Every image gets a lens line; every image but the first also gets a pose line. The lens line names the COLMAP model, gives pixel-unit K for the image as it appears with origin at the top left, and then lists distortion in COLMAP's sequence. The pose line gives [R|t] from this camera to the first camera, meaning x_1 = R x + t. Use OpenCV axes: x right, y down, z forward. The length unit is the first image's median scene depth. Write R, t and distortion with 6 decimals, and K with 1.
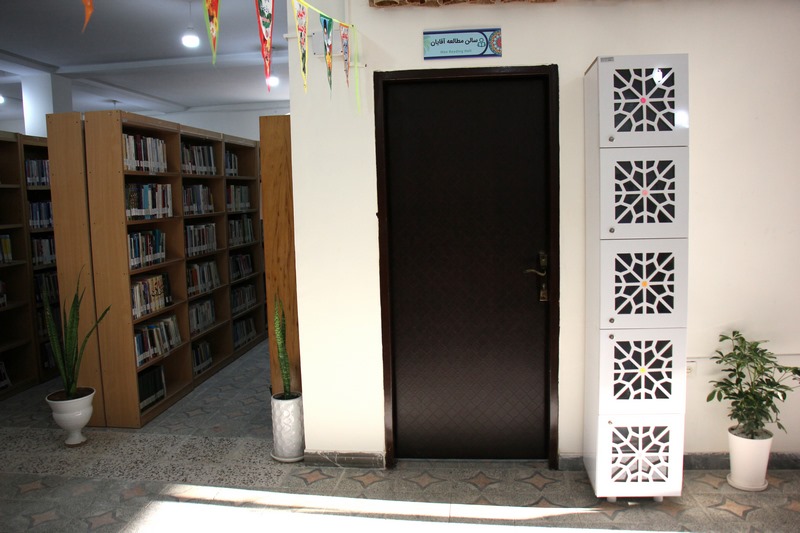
lens RADIAL K [[651.8, 0, 400.6], [0, 651.8, 273.2], [0, 0, 1]] dist [-0.193940, 0.169025]
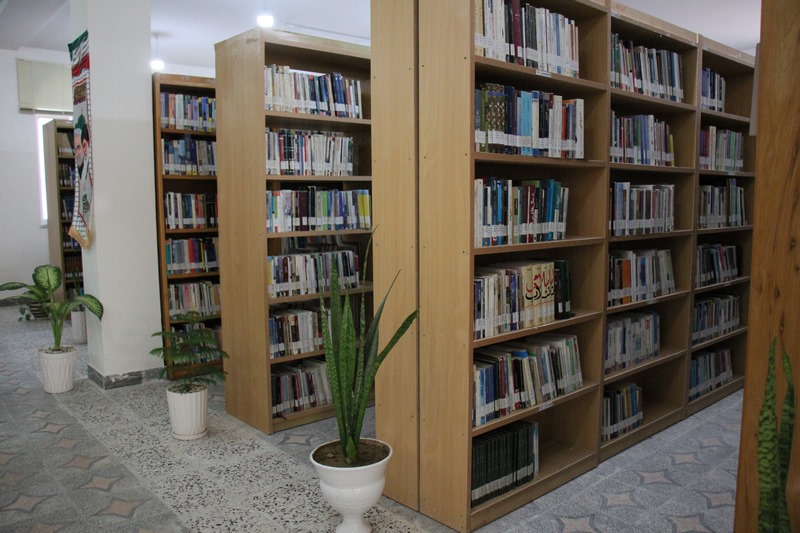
lens RADIAL K [[651.8, 0, 400.6], [0, 651.8, 273.2], [0, 0, 1]] dist [-0.193940, 0.169025]
pose [[0.735083, 0.094584, -0.671347, -0.090932], [-0.090899, 0.995030, 0.040659, 0.001359], [0.671856, 0.031137, 0.740027, 0.468315]]
